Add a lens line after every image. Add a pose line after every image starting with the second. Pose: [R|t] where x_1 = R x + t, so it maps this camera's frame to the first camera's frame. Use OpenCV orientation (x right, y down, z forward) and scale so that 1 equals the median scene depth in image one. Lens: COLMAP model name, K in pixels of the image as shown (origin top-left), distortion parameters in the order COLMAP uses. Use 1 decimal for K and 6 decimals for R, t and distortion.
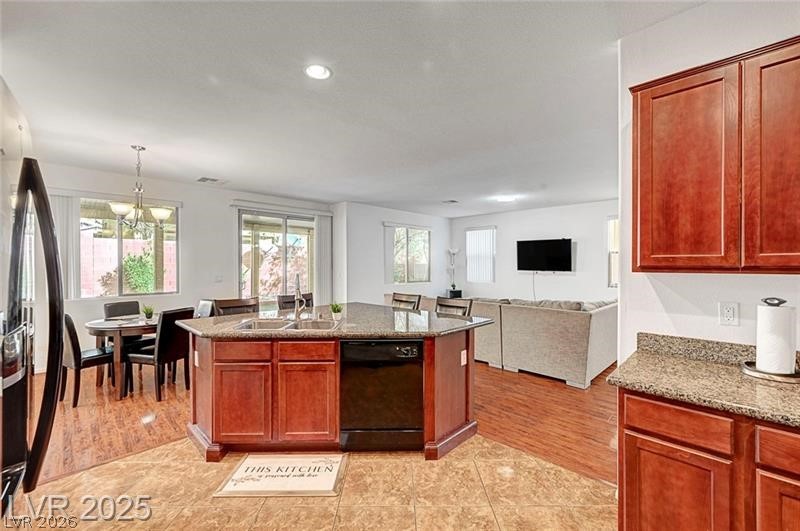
lens RADIAL K [[316.5, 0, 404.8], [0, 316.5, 262.8], [0, 0, 1]] dist [-0.001707, -0.000017]
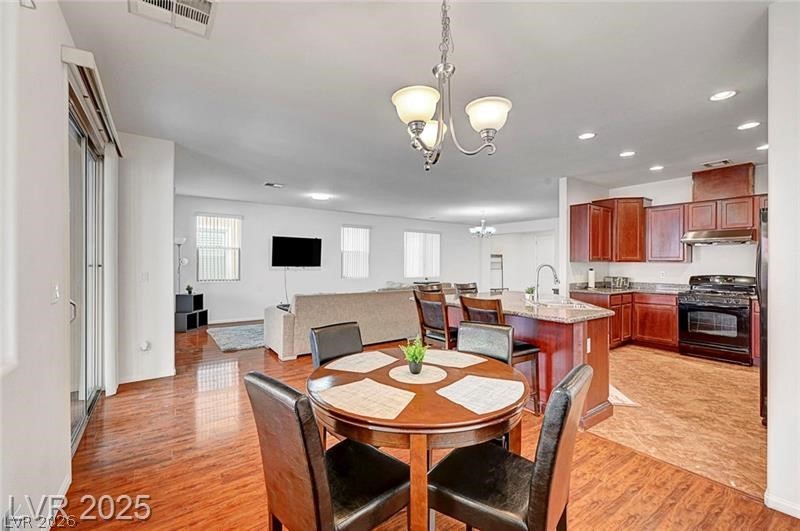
lens RADIAL K [[334.9, 0, 385.2], [0, 334.9, 262.1], [0, 0, 1]] dist [-0.003921, -0.000413]
pose [[0.231896, 0.002592, 0.972737, -0.895395], [-0.006957, 0.999975, -0.001006, 0.014563], [-0.972716, -0.006534, 0.231908, 0.664864]]
